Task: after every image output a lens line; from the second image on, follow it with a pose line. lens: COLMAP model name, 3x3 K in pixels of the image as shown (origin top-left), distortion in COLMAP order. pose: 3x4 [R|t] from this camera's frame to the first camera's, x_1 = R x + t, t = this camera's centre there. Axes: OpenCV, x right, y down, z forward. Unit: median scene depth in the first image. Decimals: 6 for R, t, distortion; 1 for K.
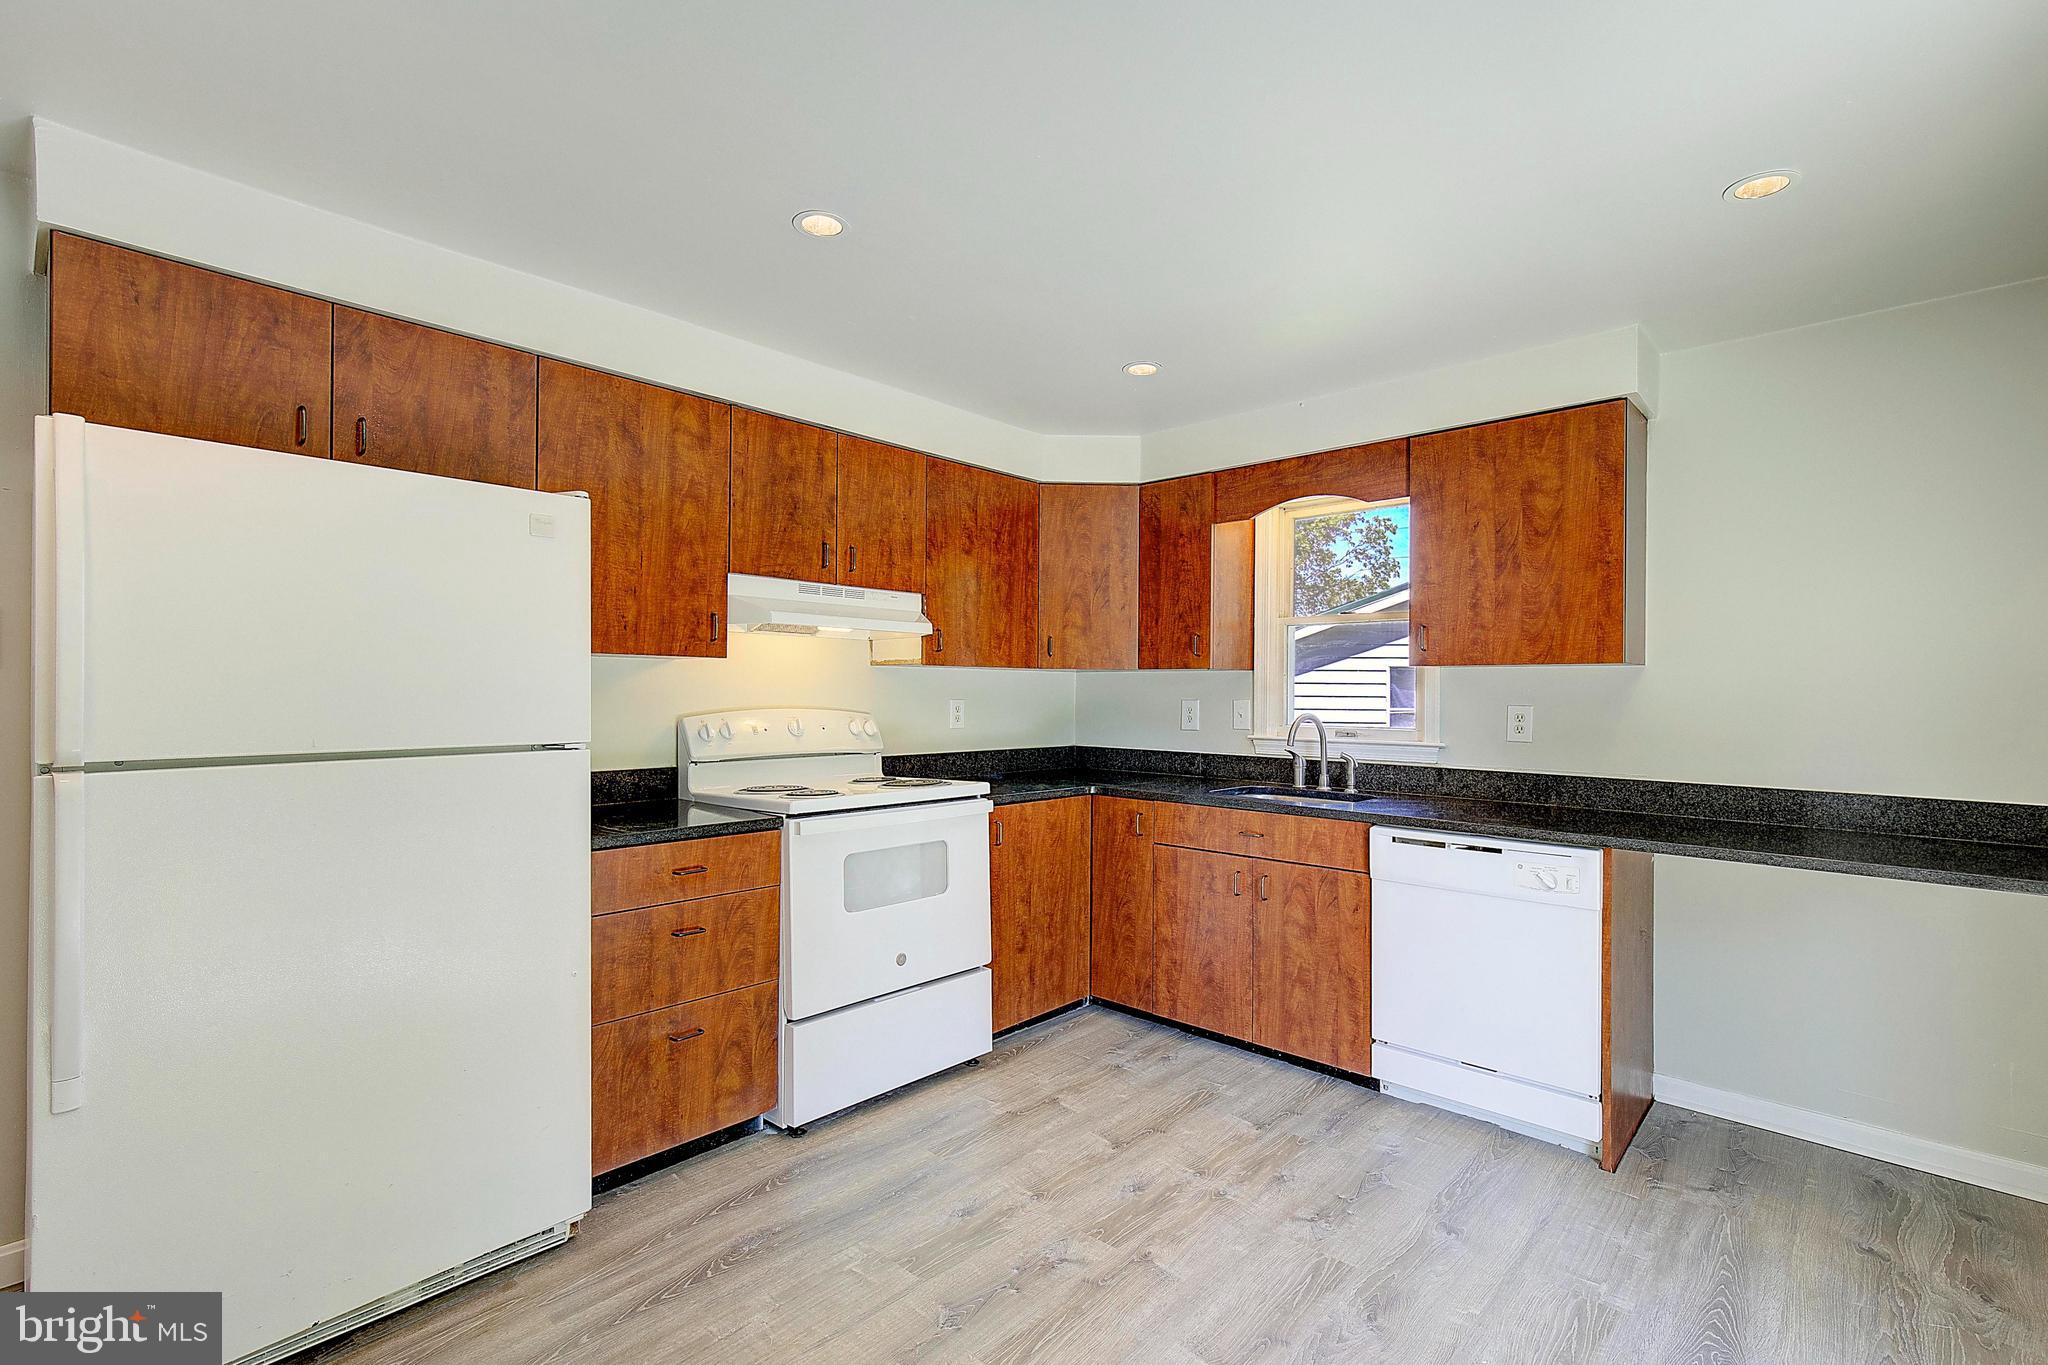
lens RADIAL K [[918.4, 0, 1024.0], [0, 918.4, 682.5], [0, 0, 1]] dist [0.002929, 0.000279]
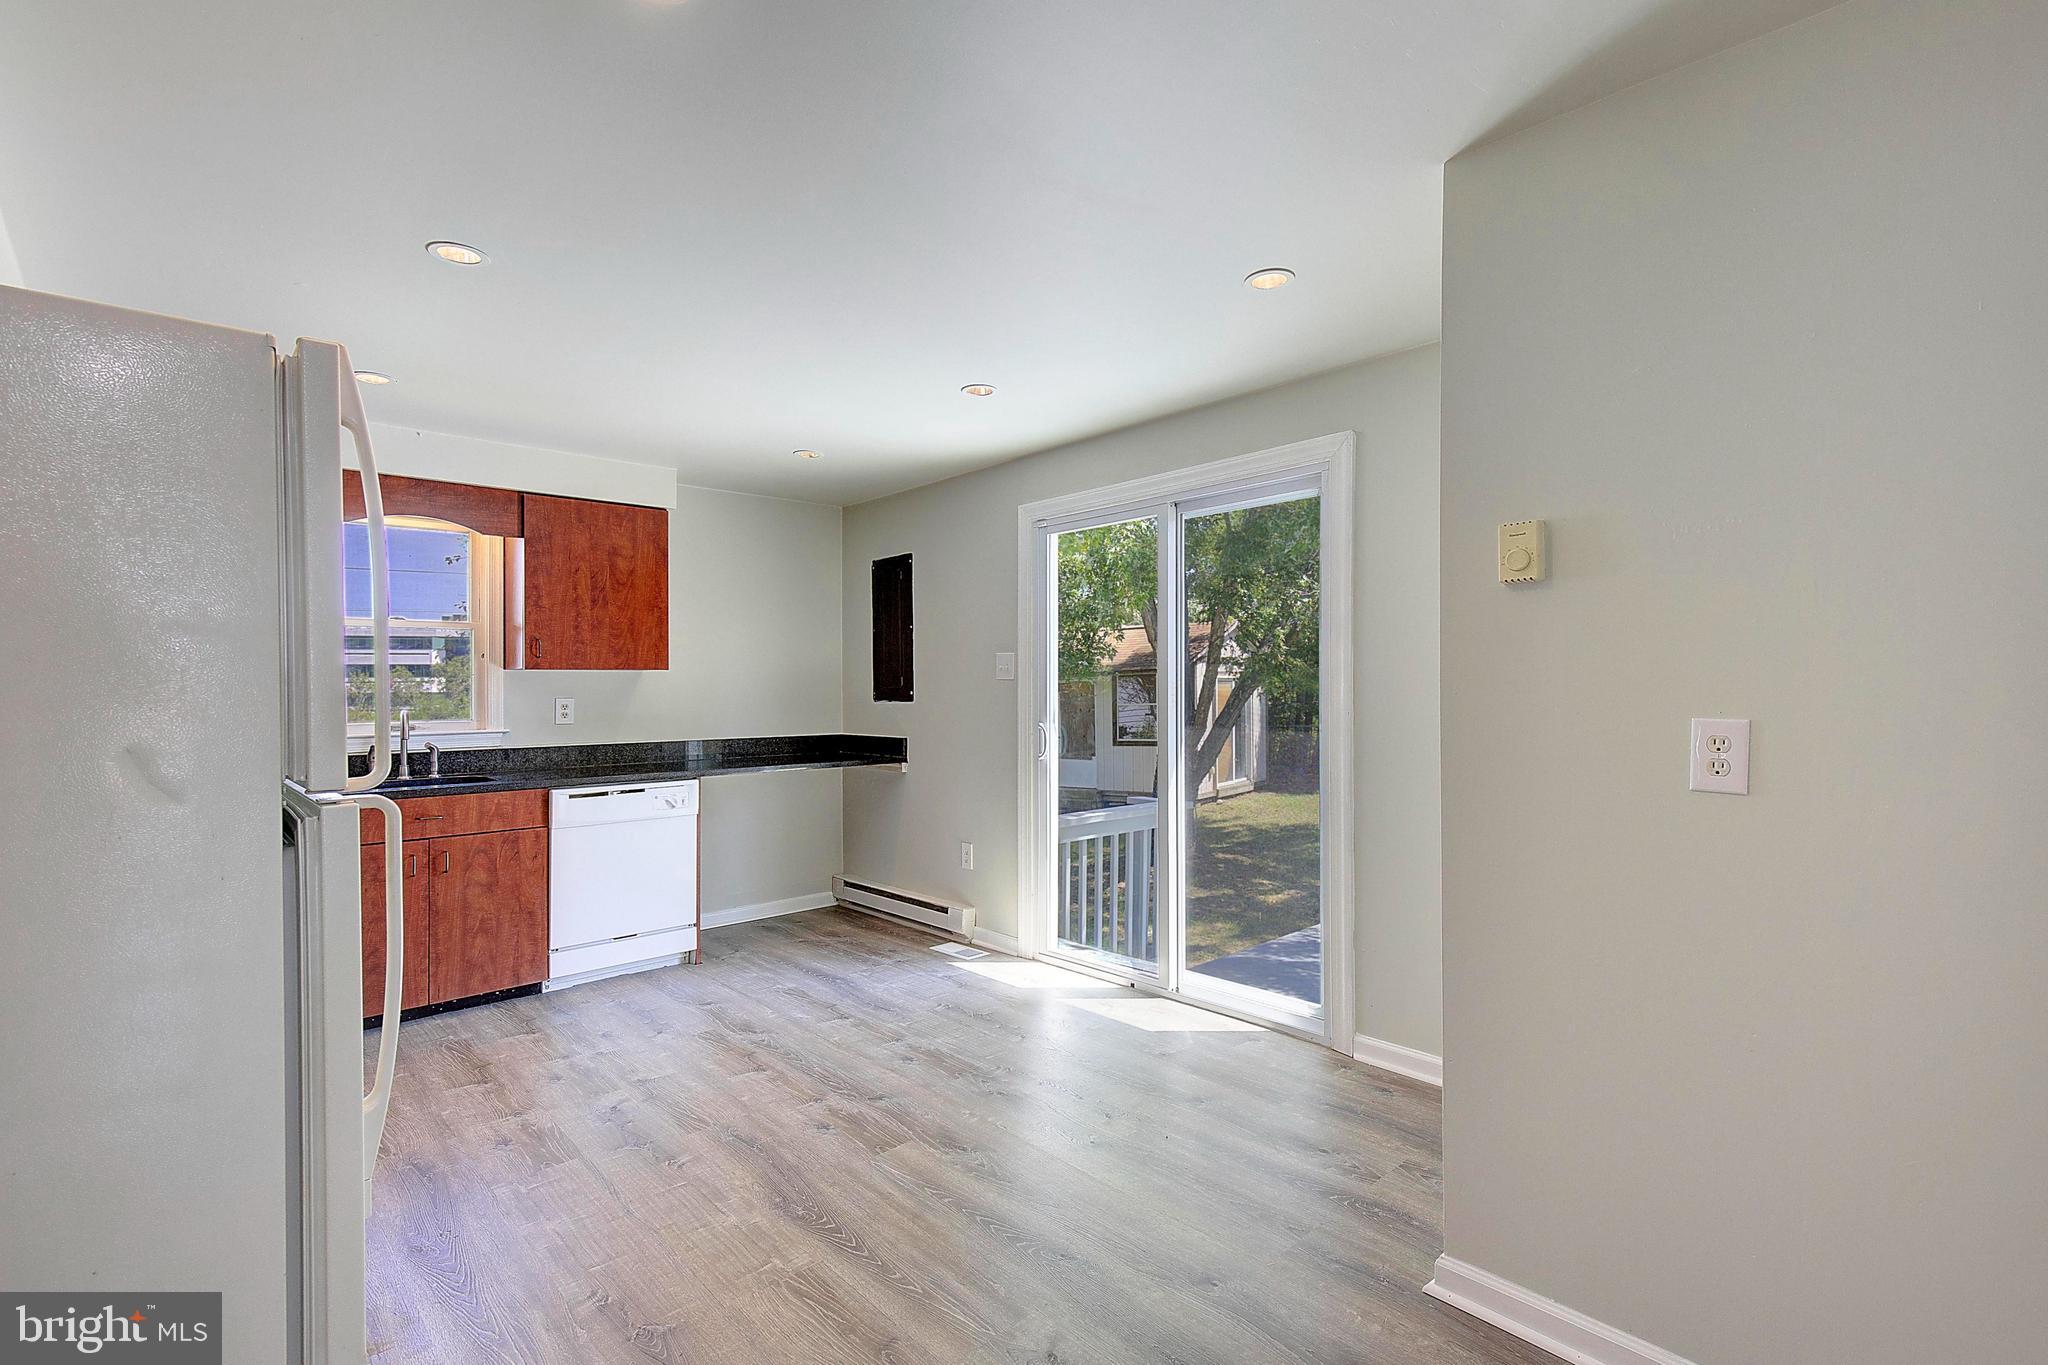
lens RADIAL K [[949.9, 0, 1052.5], [0, 949.9, 664.0], [0, 0, 1]] dist [0.000031, -0.000012]
pose [[0.070387, 0.015605, 0.997398, -0.919383], [-0.001180, 0.999878, -0.015560, -0.005576], [-0.997519, -0.000082, 0.070397, 0.173732]]
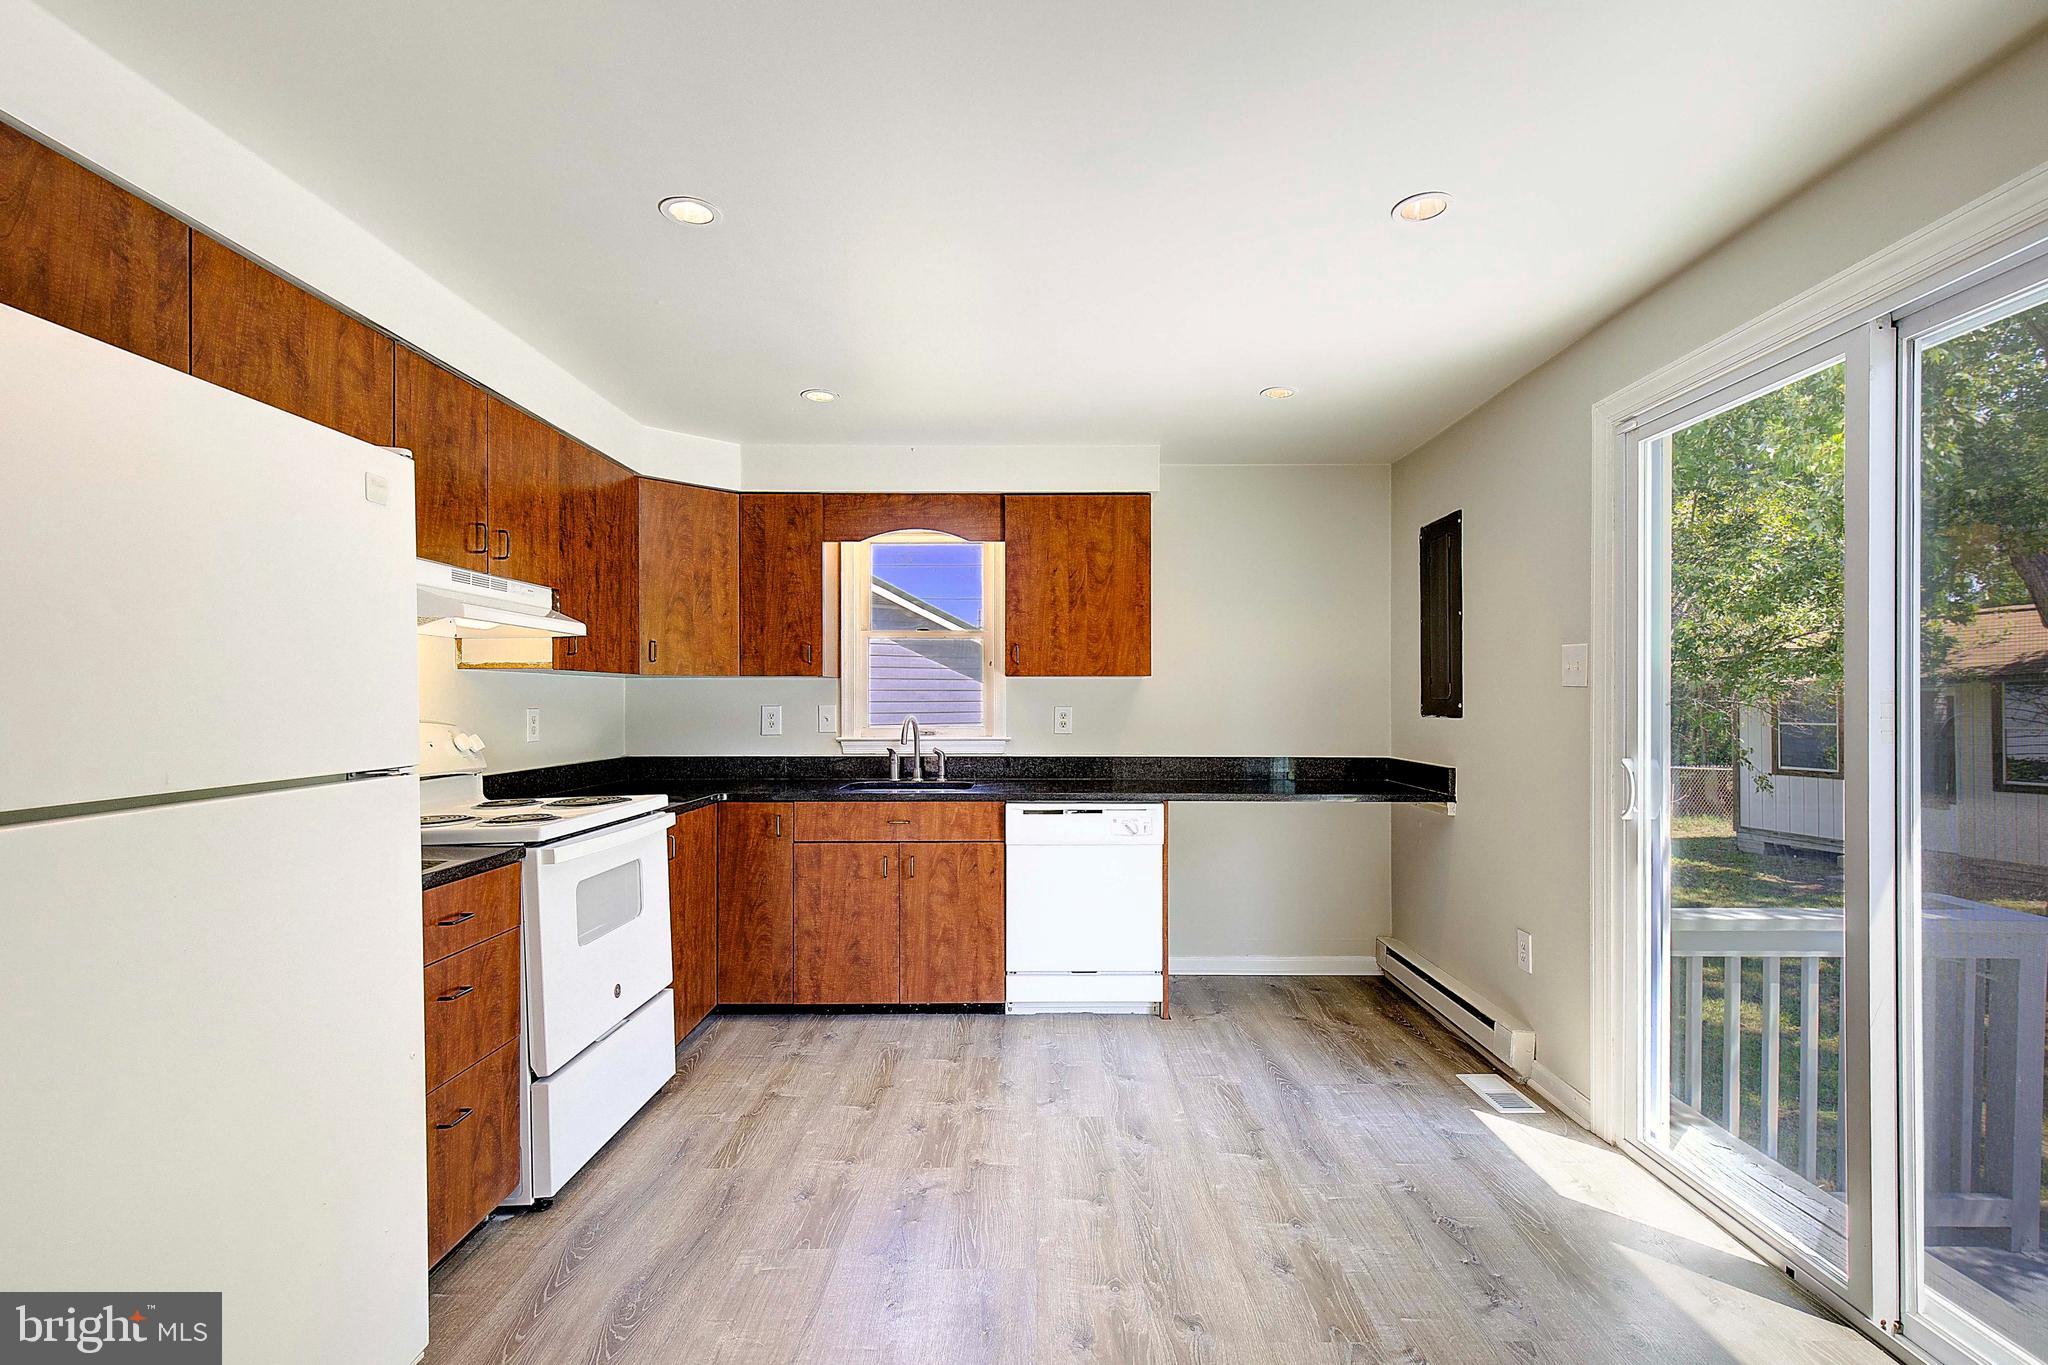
lens RADIAL K [[943.6, 0, 1029.9], [0, 943.6, 691.7], [0, 0, 1]] dist [0.002526, 0.000503]
pose [[0.737228, -0.001981, 0.675641, -0.457595], [-0.000817, 0.999992, 0.003823, -0.001901], [-0.675644, -0.003370, 0.737221, 0.025162]]
